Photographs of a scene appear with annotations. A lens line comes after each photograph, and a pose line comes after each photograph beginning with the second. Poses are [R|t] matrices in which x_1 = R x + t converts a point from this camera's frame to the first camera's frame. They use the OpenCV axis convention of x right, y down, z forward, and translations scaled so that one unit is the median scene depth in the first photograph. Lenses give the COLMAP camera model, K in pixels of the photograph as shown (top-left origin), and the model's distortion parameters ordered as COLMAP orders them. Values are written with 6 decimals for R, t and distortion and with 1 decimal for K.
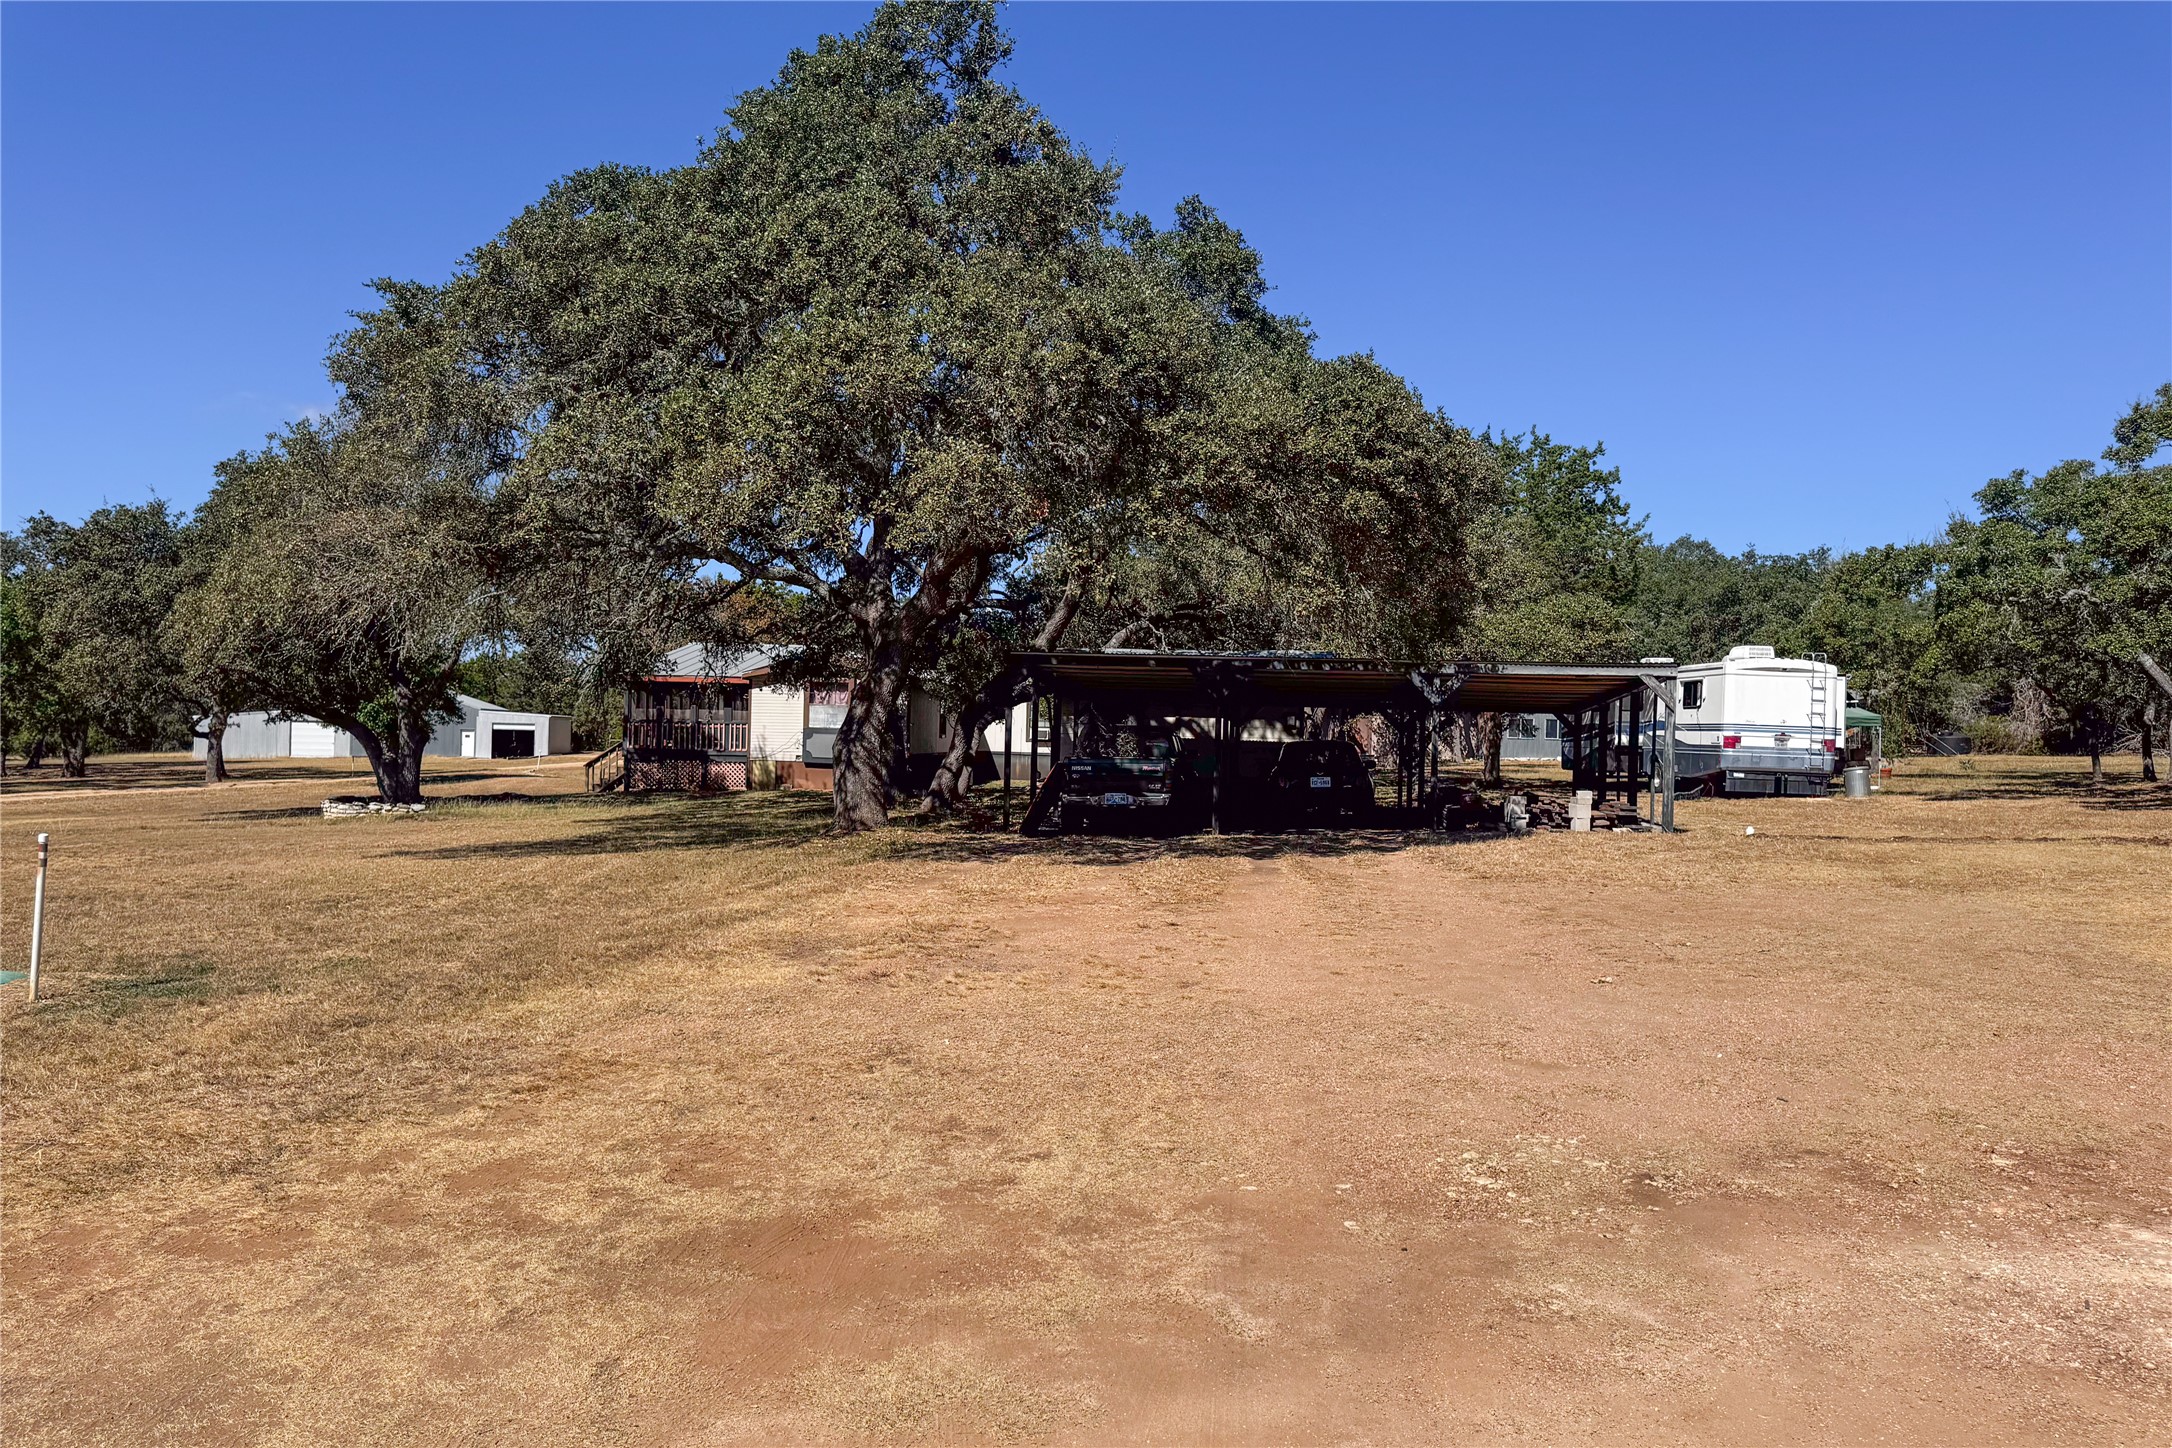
lens RADIAL K [[1529.6, 0, 1086.1], [0, 1529.6, 727.8], [0, 0, 1]] dist [0.003010, -0.001203]
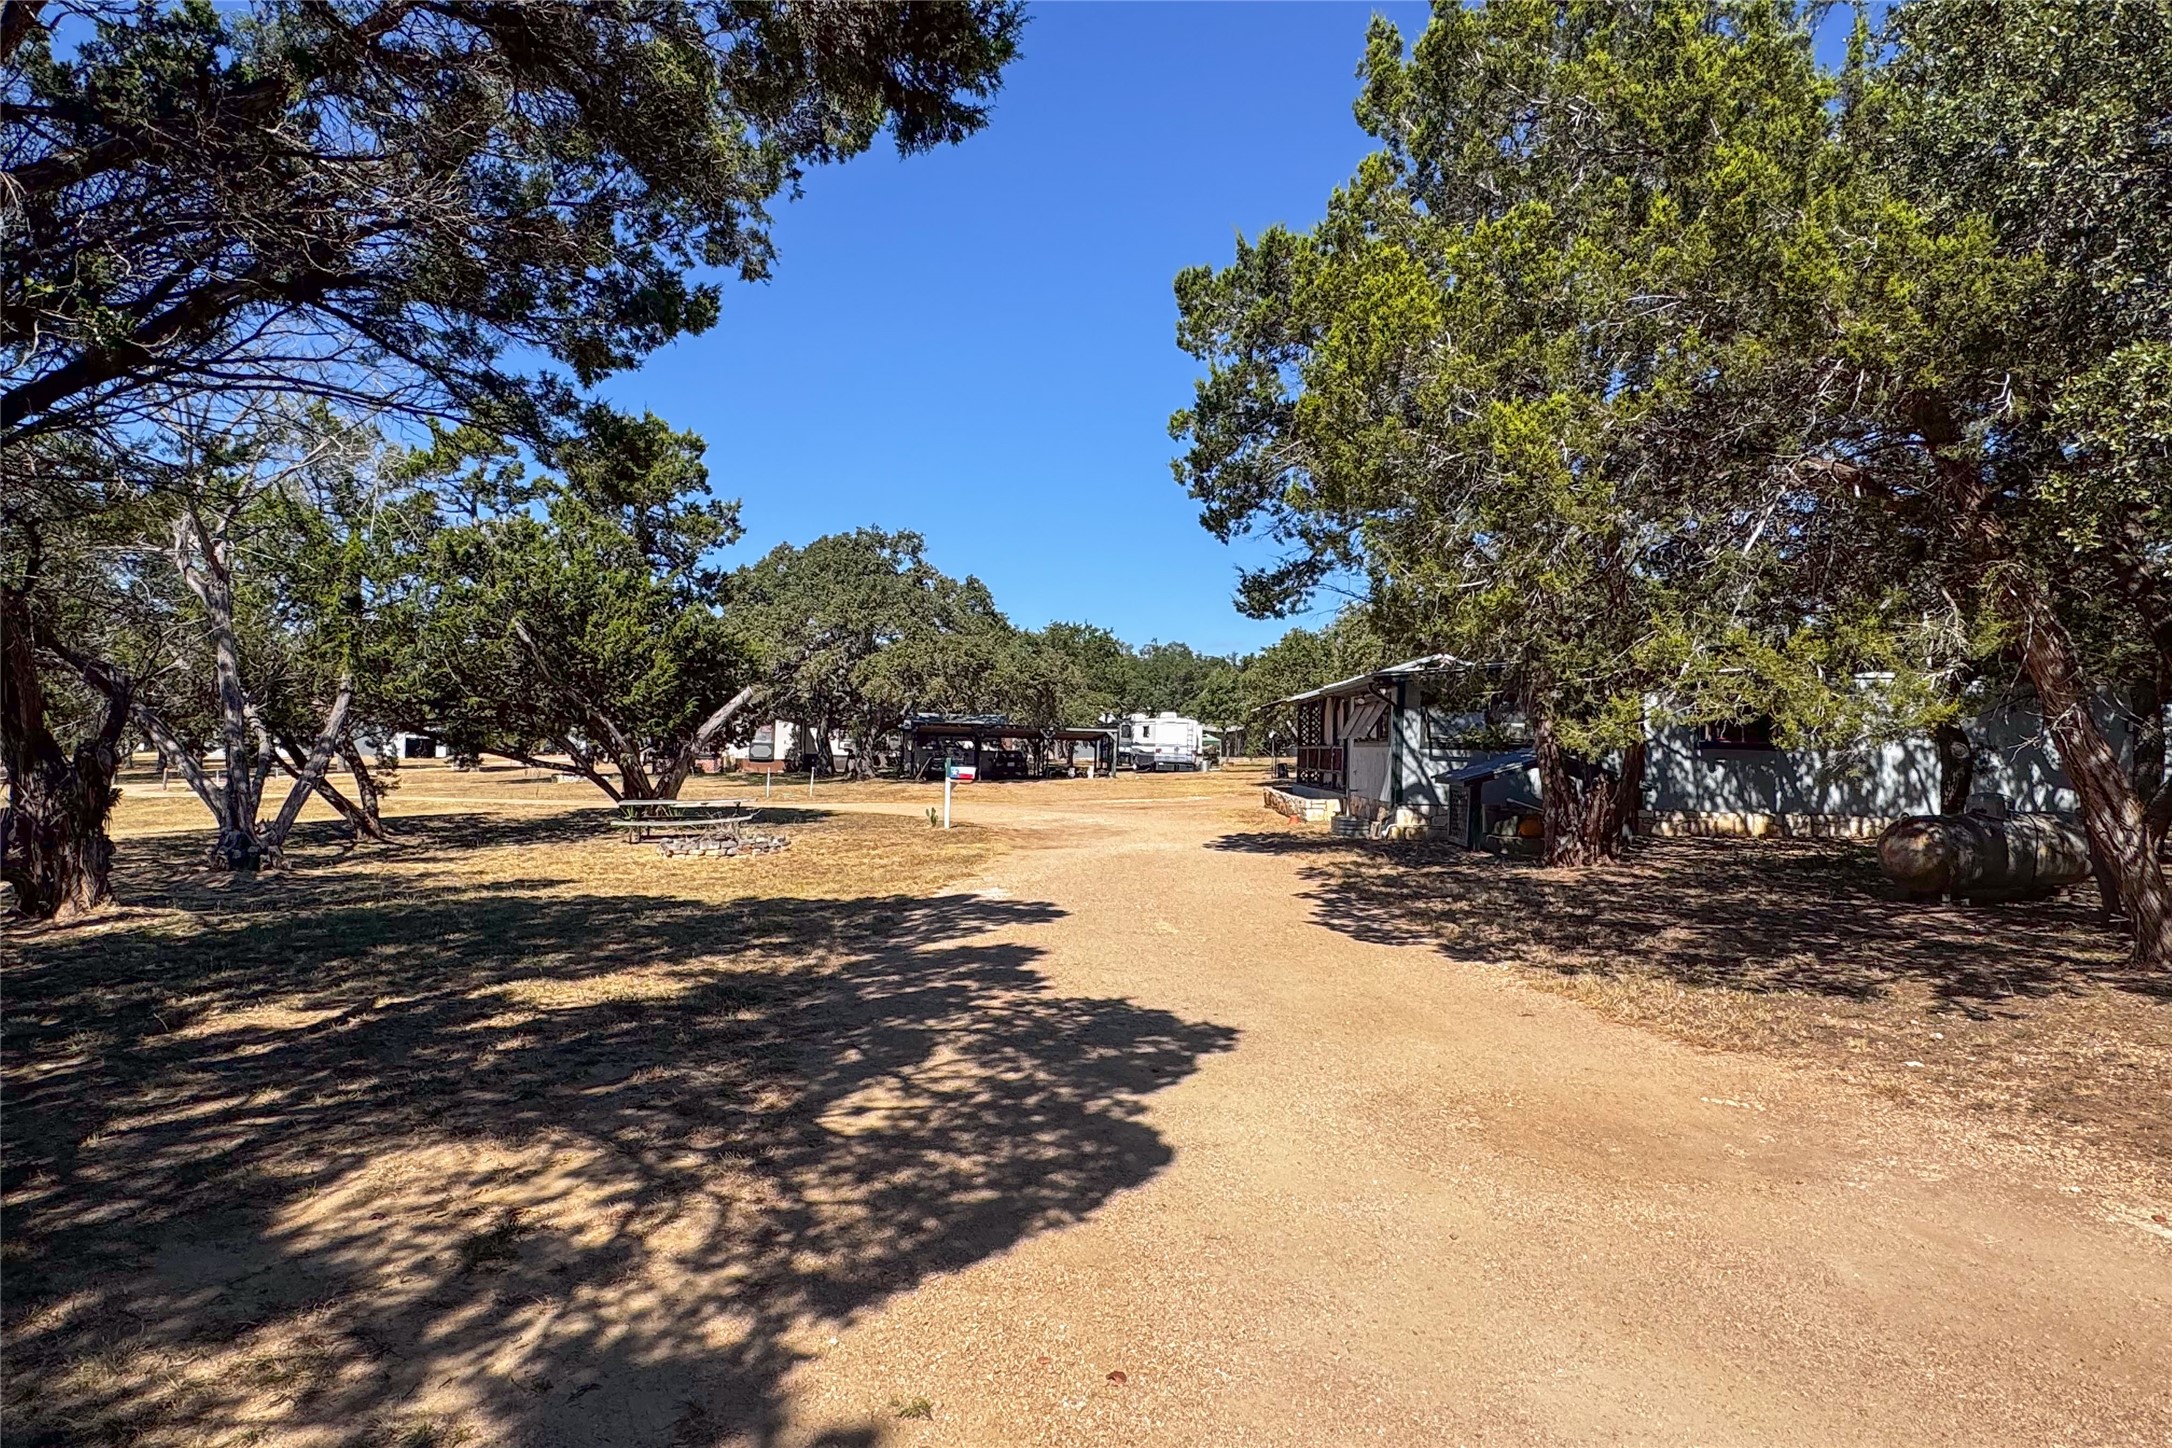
lens RADIAL K [[1252.5, 0, 1084.6], [0, 1252.5, 724.1], [0, 0, 1]] dist [-0.000235, -0.000004]
pose [[0.966438, 0.005999, 0.256831, -0.233854], [-0.003963, 0.999956, -0.008444, -0.016739], [-0.256870, 0.007143, 0.966419, -0.979362]]
